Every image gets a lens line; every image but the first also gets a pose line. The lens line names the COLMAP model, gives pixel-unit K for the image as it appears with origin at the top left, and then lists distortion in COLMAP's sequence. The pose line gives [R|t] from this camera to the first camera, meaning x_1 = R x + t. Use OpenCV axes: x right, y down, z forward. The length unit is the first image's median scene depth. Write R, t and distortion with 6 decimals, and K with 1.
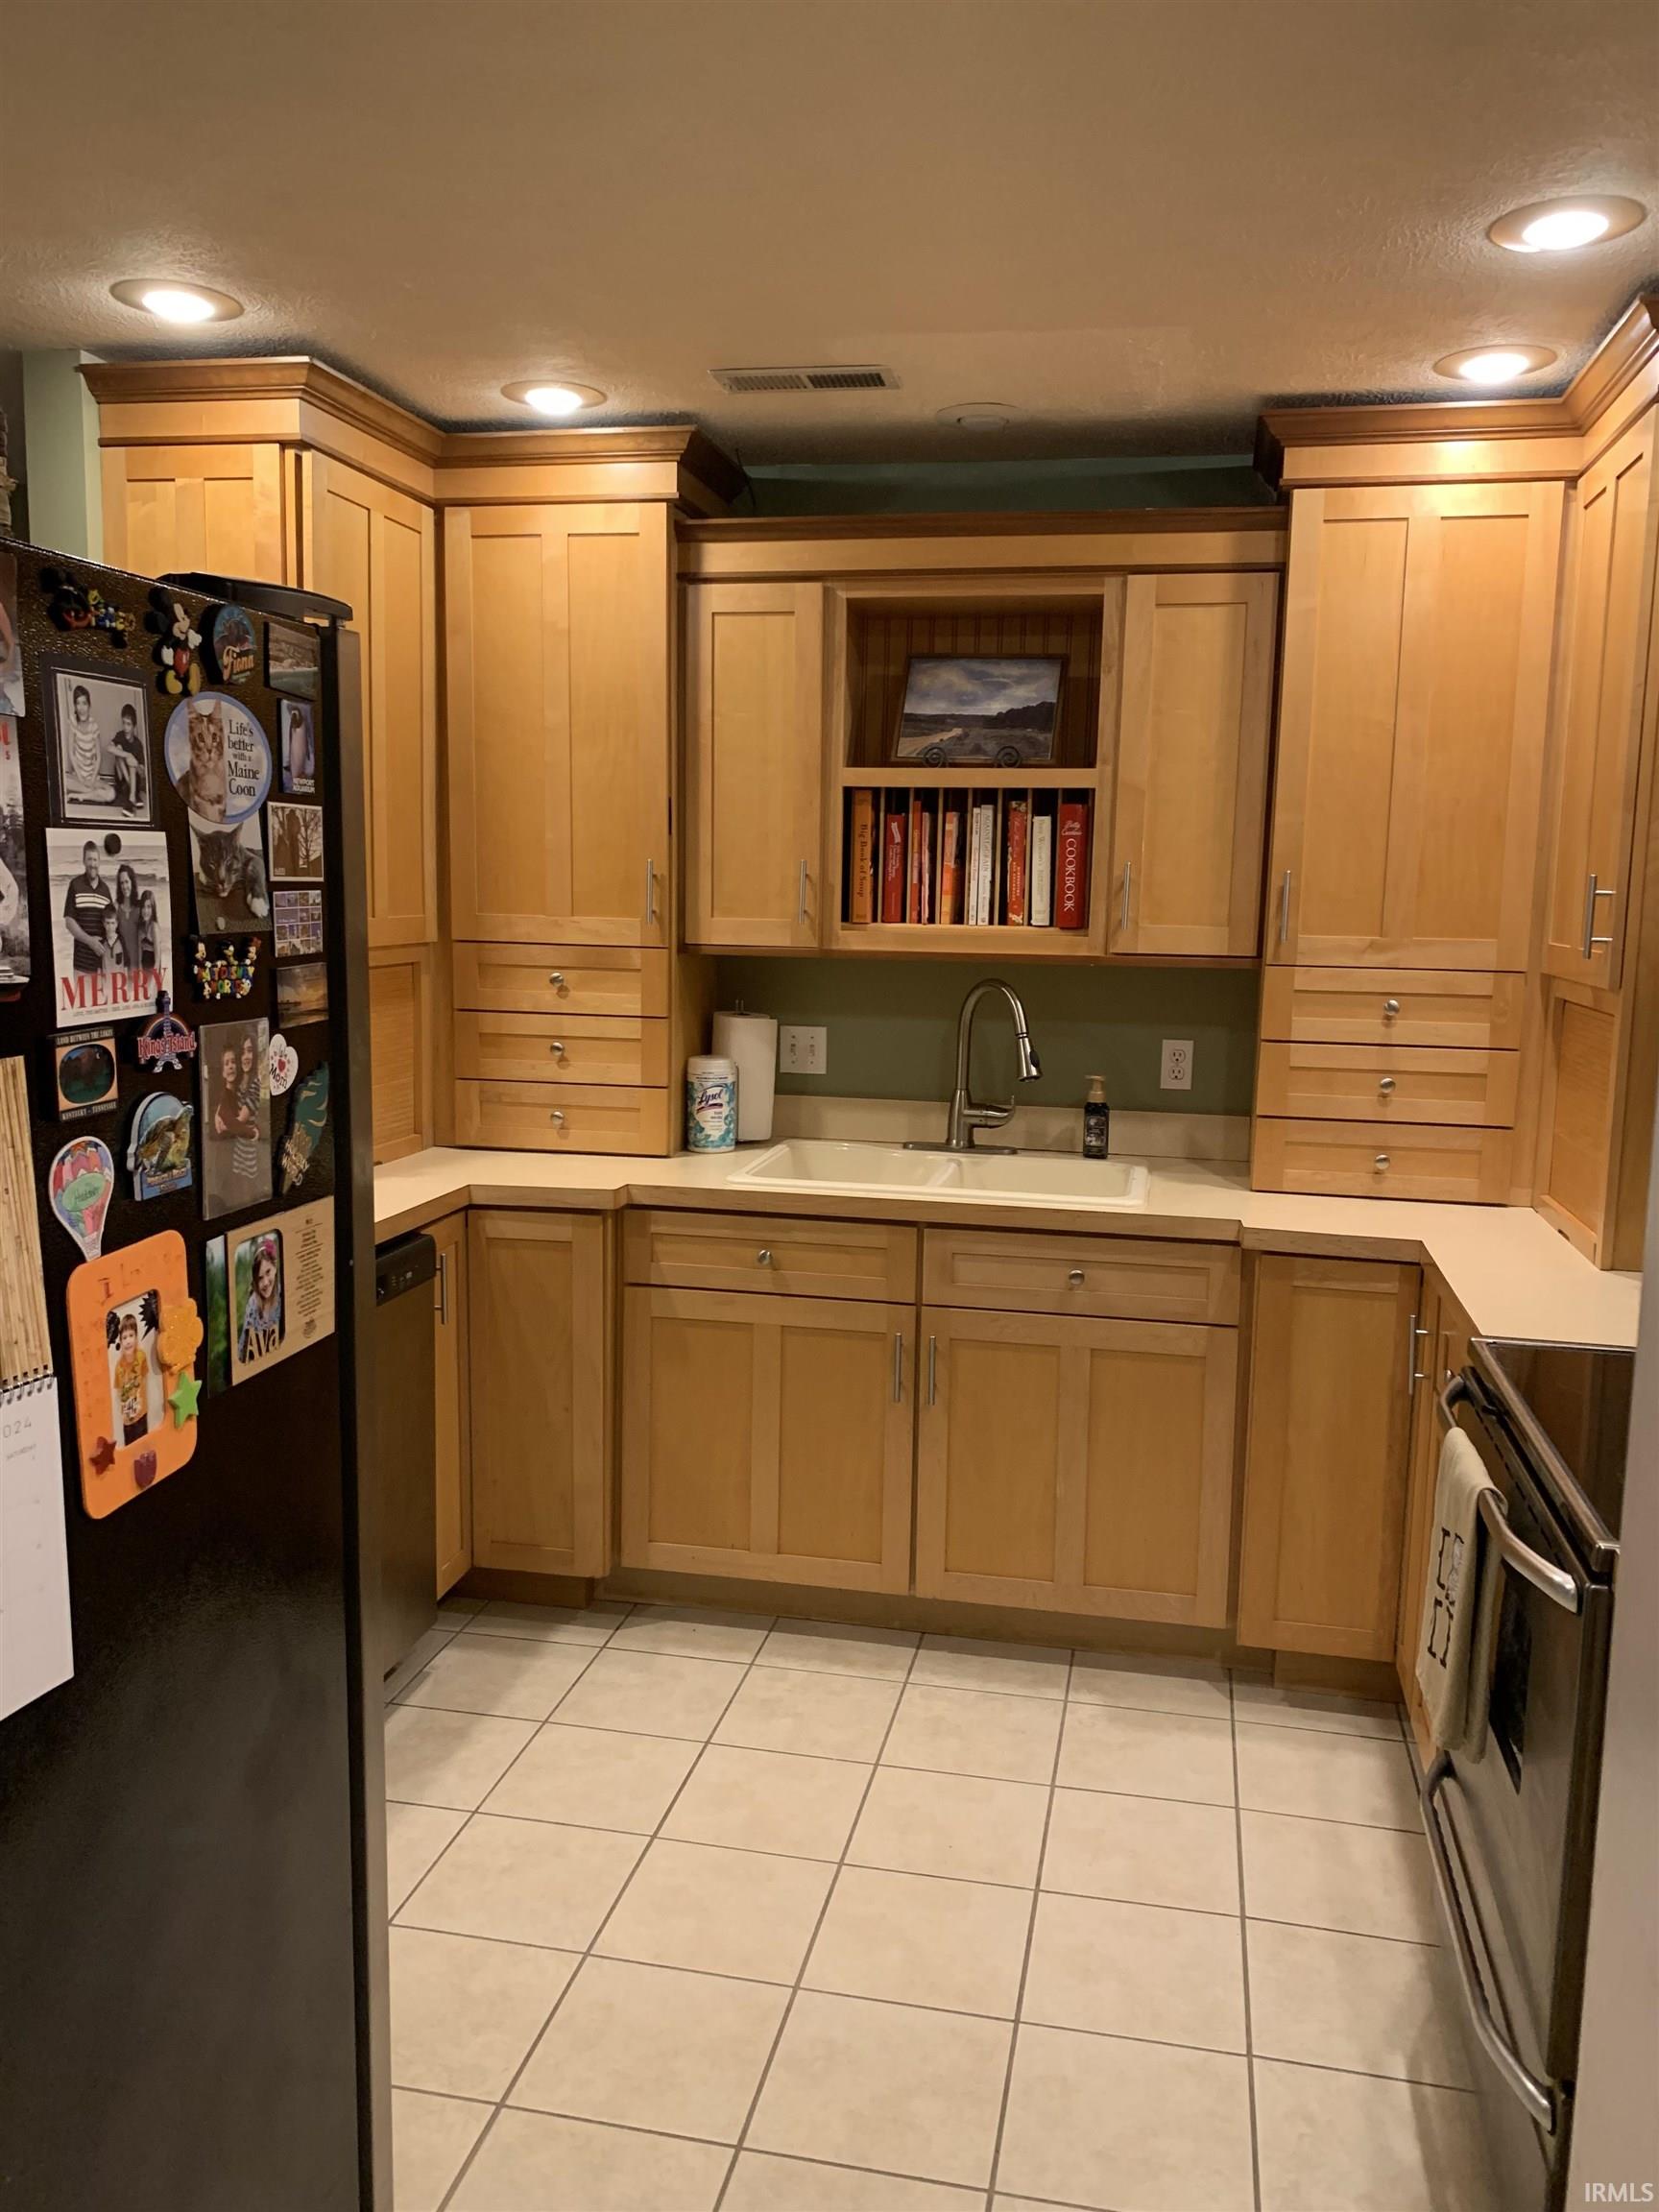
lens RADIAL K [[1680.6, 0, 822.8], [0, 1680.6, 1172.3], [0, 0, 1]] dist [0.007839, -0.014924]
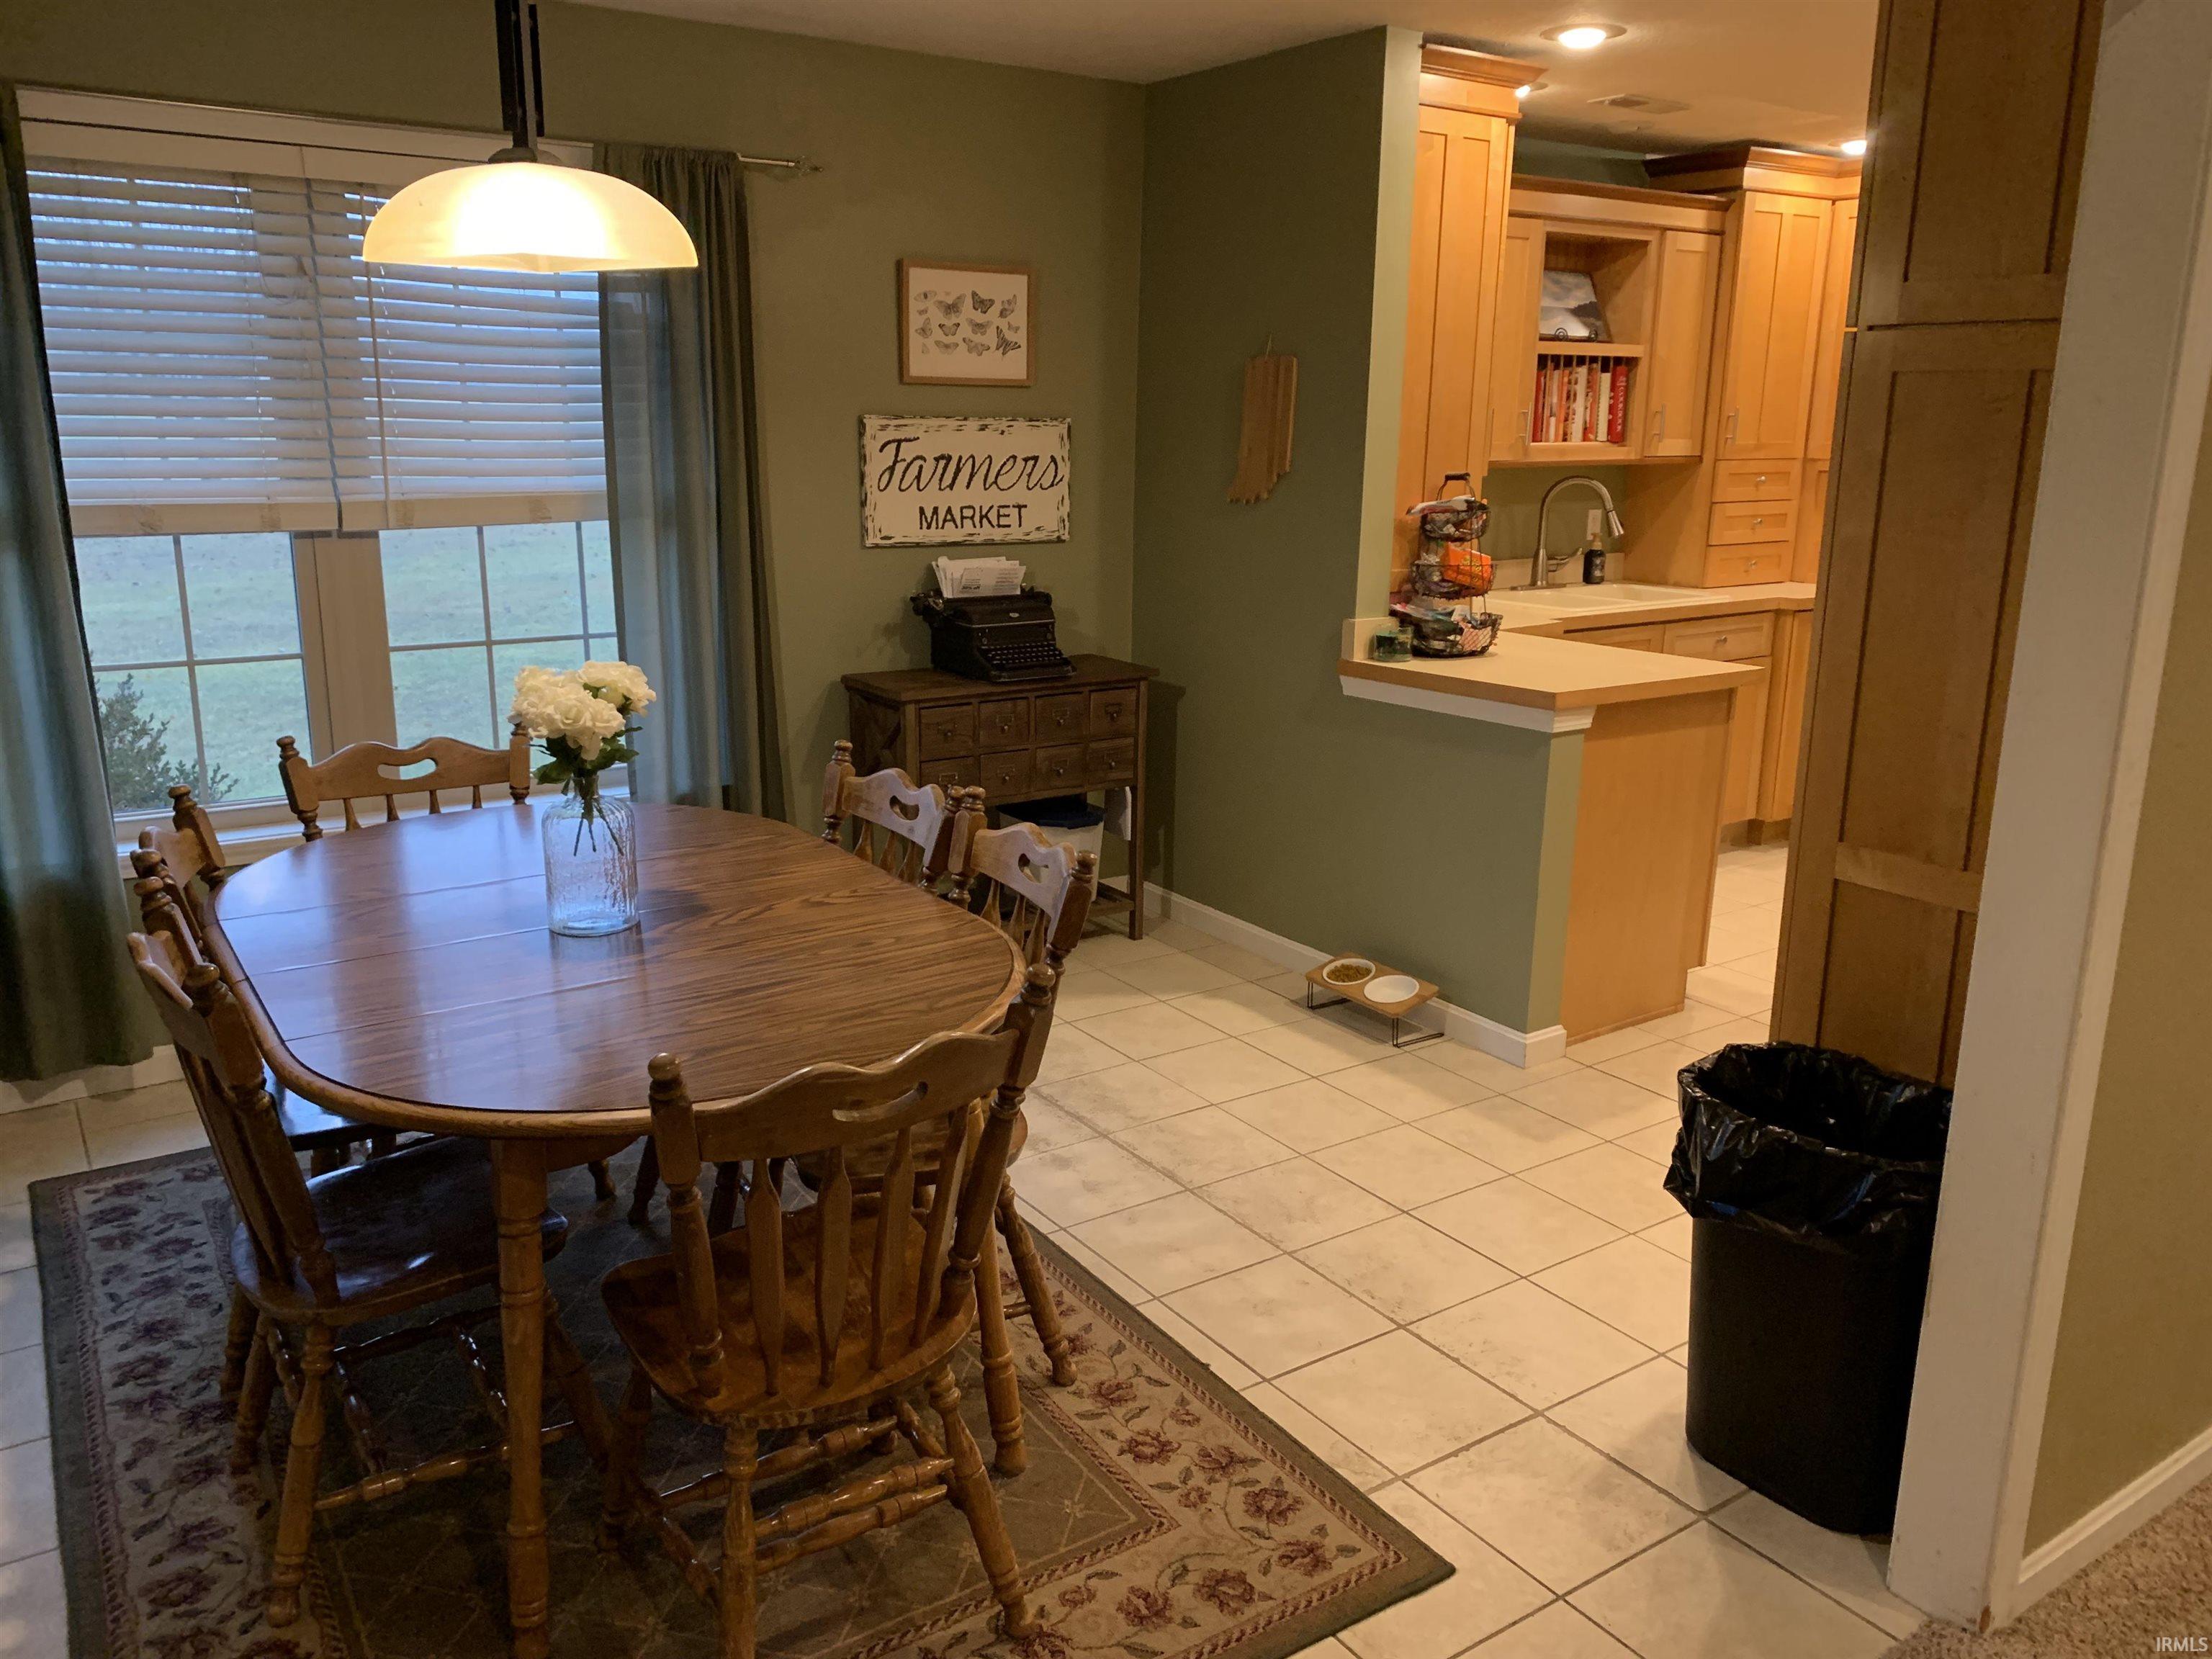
lens RADIAL K [[1680.6, 0, 1108.0], [0, 1680.6, 823.9], [0, 0, 1]] dist [0.007839, -0.014924]
pose [[0.685686, -0.188894, 0.702961, -1.426269], [0.129850, 0.981994, 0.137214, -0.068680], [-0.716222, -0.002807, 0.697867, 0.203625]]
